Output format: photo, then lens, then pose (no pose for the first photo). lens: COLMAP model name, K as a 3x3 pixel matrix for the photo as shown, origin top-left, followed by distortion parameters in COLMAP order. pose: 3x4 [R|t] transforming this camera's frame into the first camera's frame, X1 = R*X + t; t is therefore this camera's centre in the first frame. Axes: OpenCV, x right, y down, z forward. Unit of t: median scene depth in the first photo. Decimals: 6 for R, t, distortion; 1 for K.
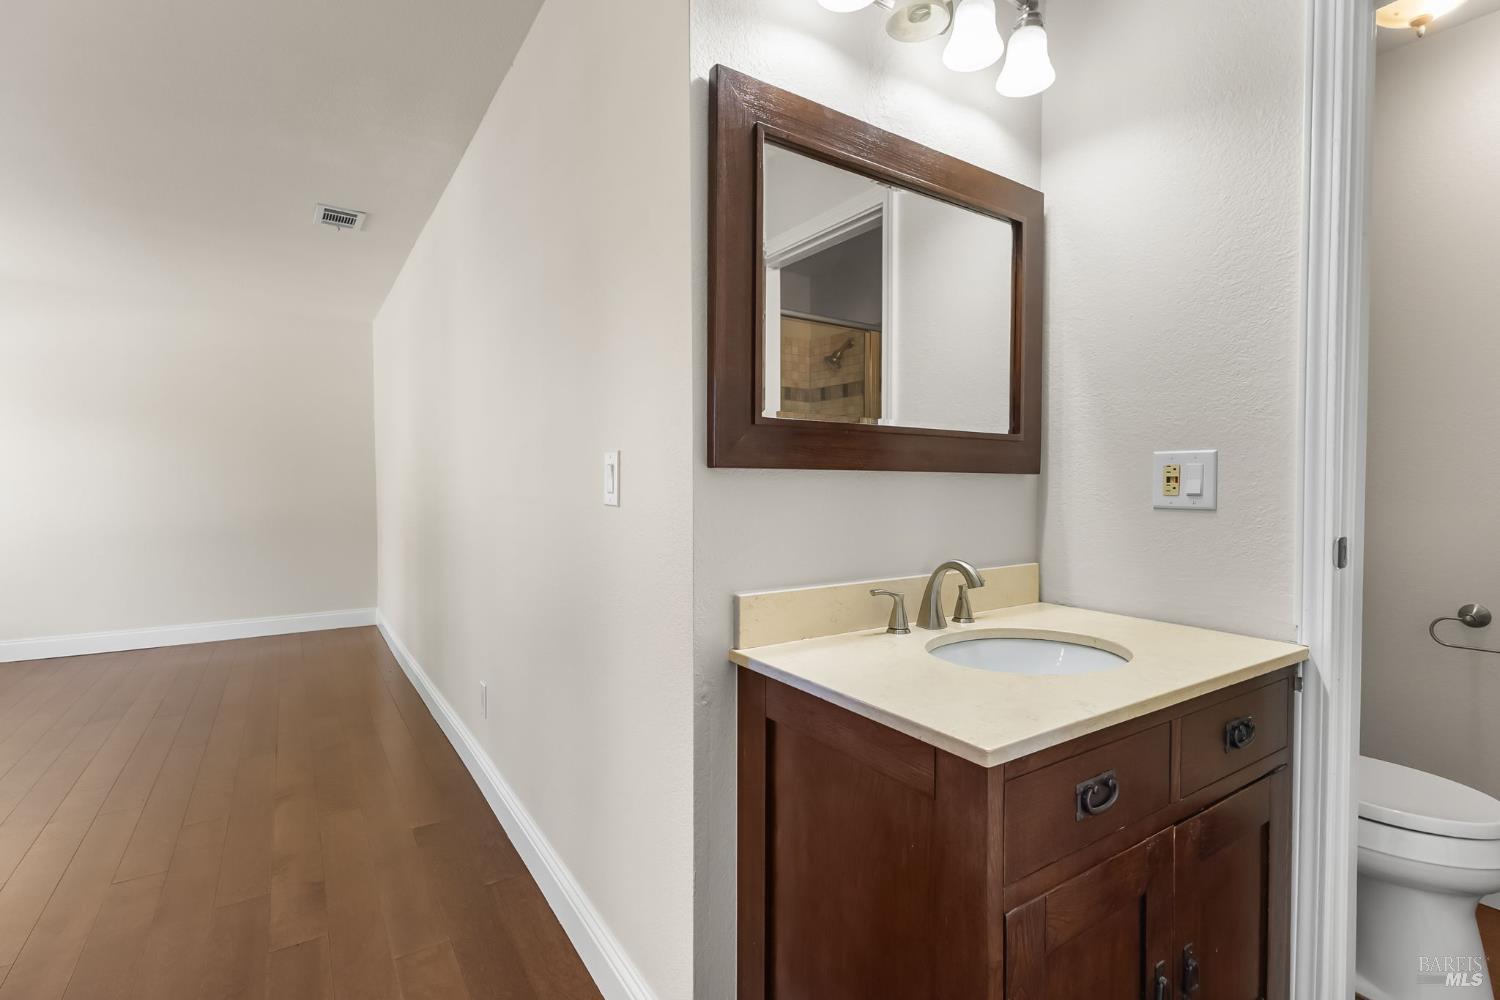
lens RADIAL K [[686.1, 0, 738.3], [0, 686.1, 496.2], [0, 0, 1]] dist [0.018223, -0.000684]
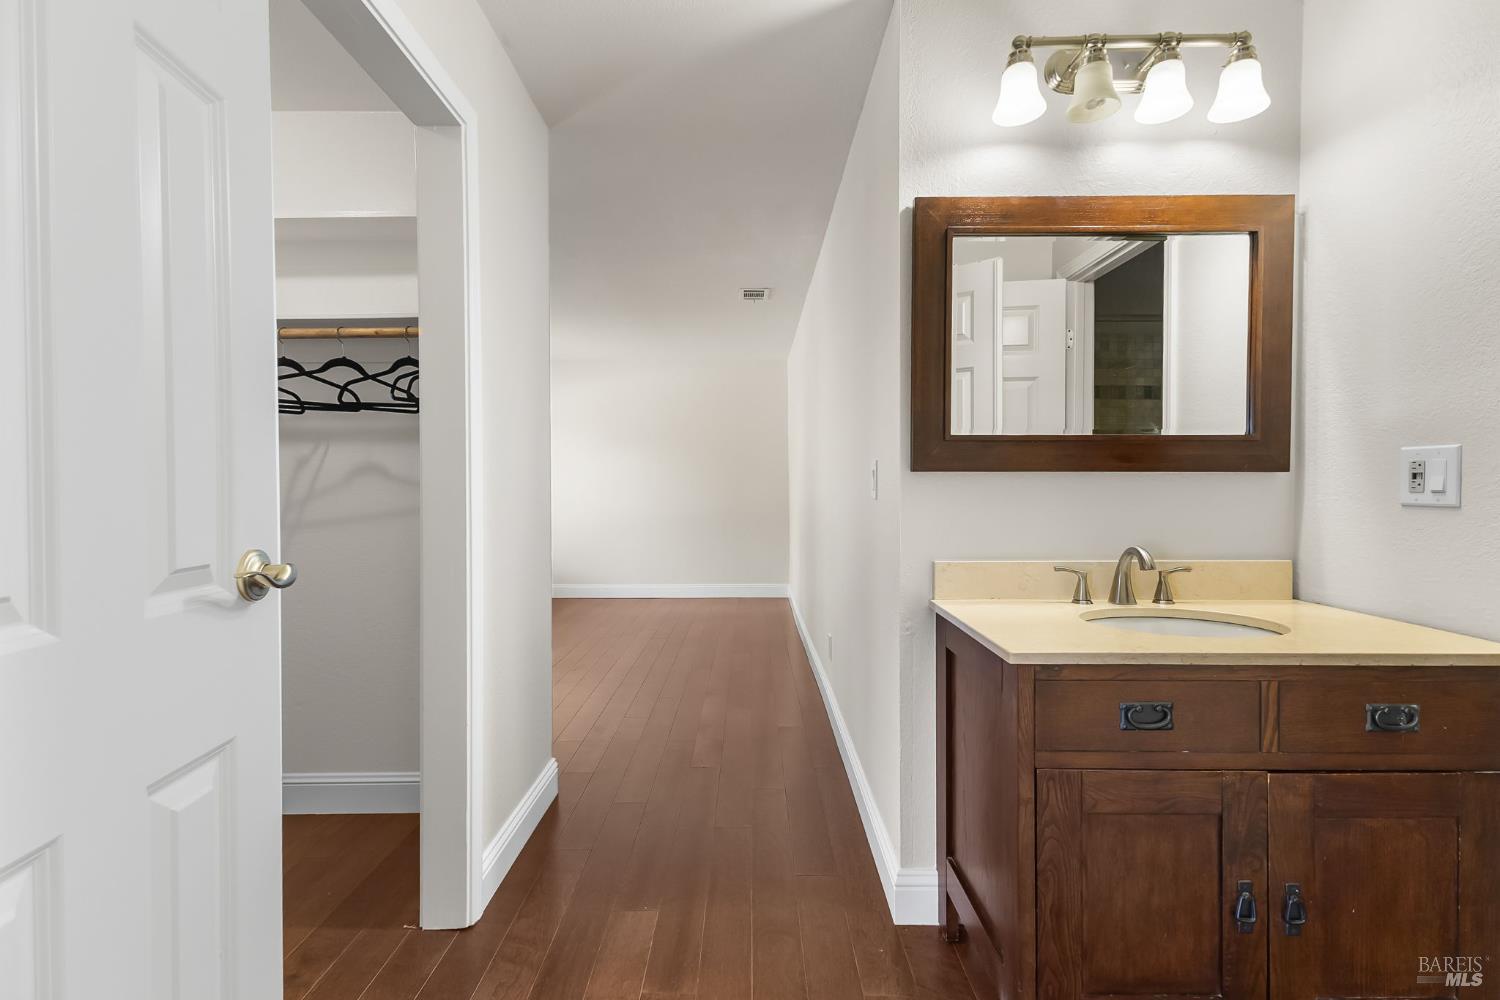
lens RADIAL K [[686.1, 0, 755.6], [0, 686.1, 496.9], [0, 0, 1]] dist [0.018223, -0.000684]
pose [[0.839668, 0.004277, -0.543084, 0.379894], [-0.006756, 0.999974, -0.002570, 0.014172], [0.543059, 0.005827, 0.839675, -0.324755]]
